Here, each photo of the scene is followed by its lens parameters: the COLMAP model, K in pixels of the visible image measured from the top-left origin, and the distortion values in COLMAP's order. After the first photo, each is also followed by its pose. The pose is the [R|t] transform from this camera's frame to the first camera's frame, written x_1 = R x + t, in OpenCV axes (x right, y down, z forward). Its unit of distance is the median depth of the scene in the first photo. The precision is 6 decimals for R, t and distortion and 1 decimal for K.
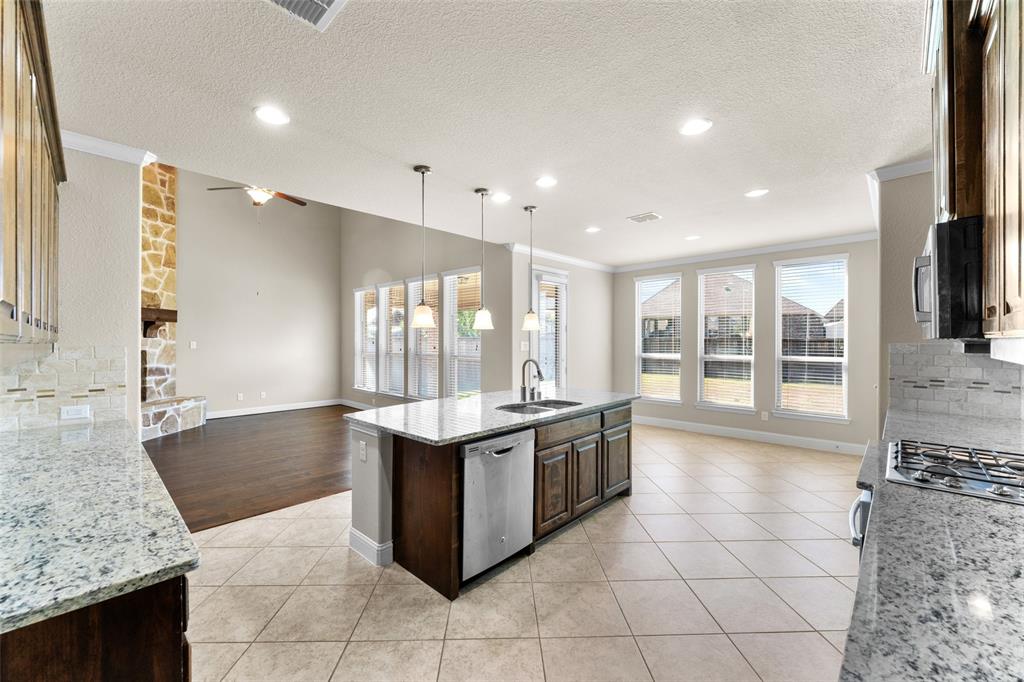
lens RADIAL K [[407.3, 0, 506.6], [0, 407.3, 340.5], [0, 0, 1]] dist [-0.000884, -0.000124]
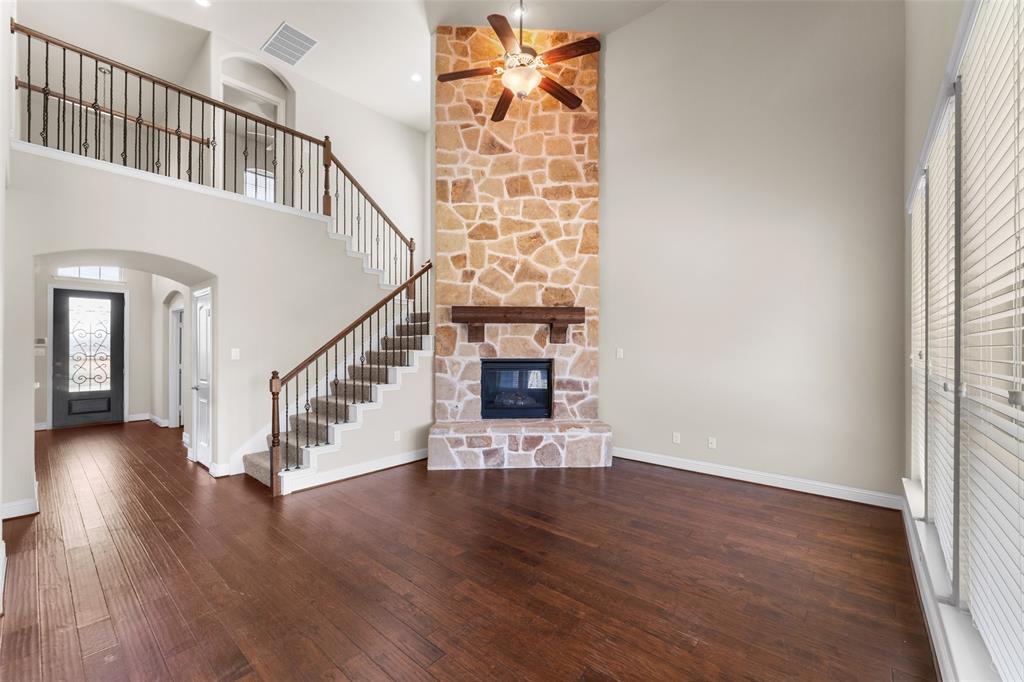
lens RADIAL K [[410.1, 0, 500.5], [0, 410.1, 347.5], [0, 0, 1]] dist [-0.000352, -0.000107]
pose [[0.049210, -0.000472, -0.998788, -0.051650], [-0.002884, 0.999996, -0.000614, 0.002459], [0.998784, 0.002911, 0.049208, 0.815326]]
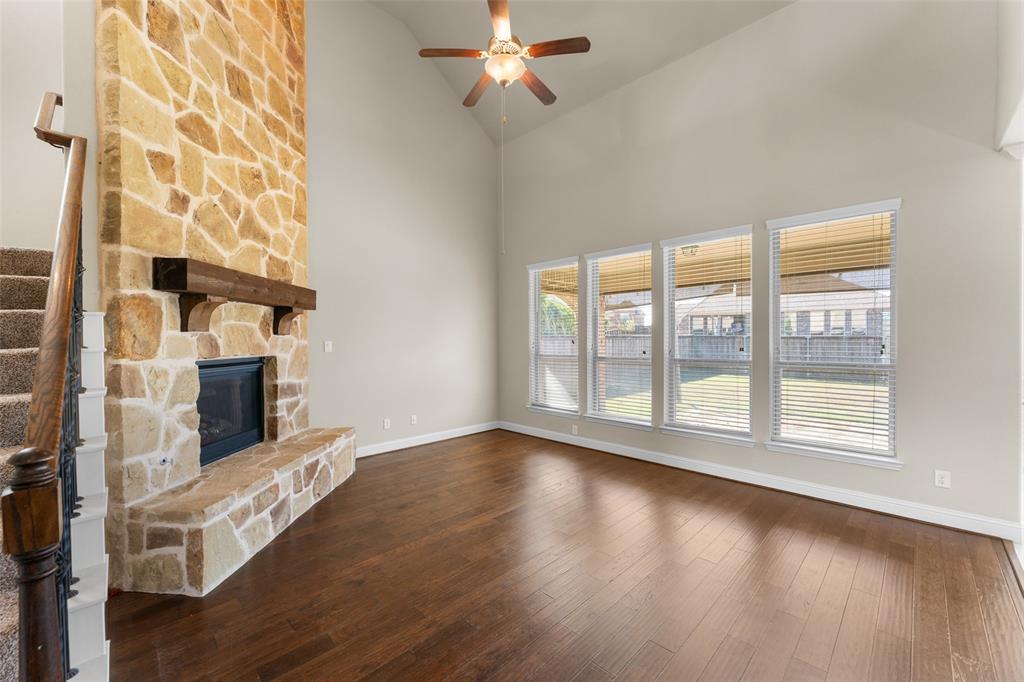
lens RADIAL K [[407.1, 0, 508.9], [0, 407.1, 344.4], [0, 0, 1]] dist [-0.001973, -0.000385]
pose [[0.999633, -0.004868, -0.026631, -0.506648], [0.005123, 0.999942, 0.009518, 0.003089], [0.026583, -0.009651, 0.999600, 0.394386]]
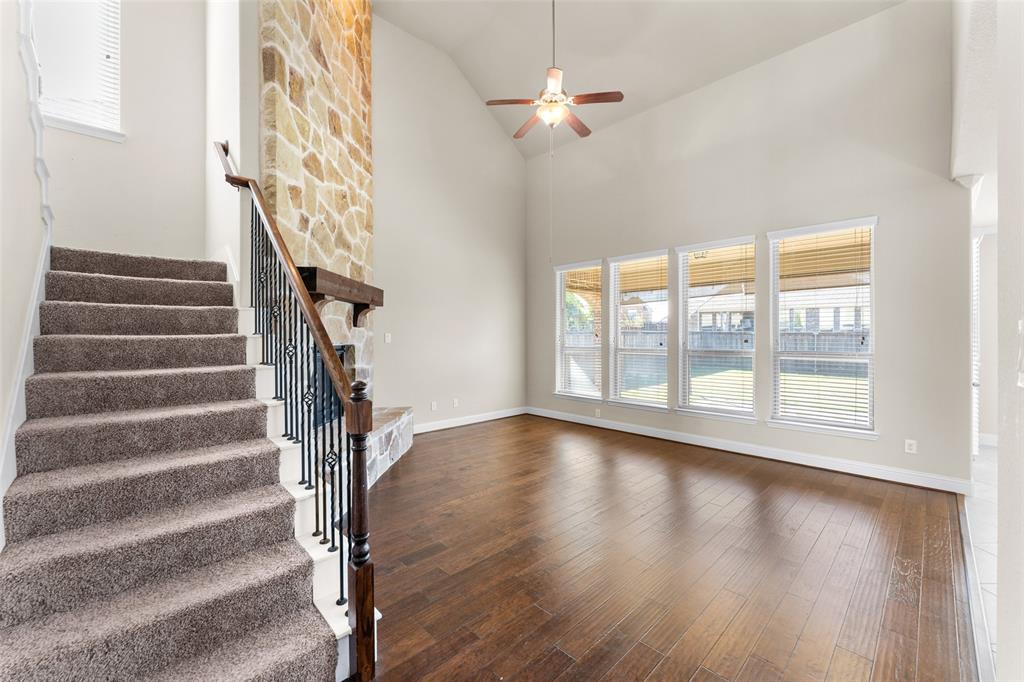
lens RADIAL K [[410.2, 0, 508.6], [0, 410.2, 338.0], [0, 0, 1]] dist [-0.002123, -0.000160]
pose [[0.999144, -0.000880, -0.041354, -0.561014], [0.001025, 0.999993, 0.003467, 0.009795], [0.041351, -0.003507, 0.999139, 0.276271]]
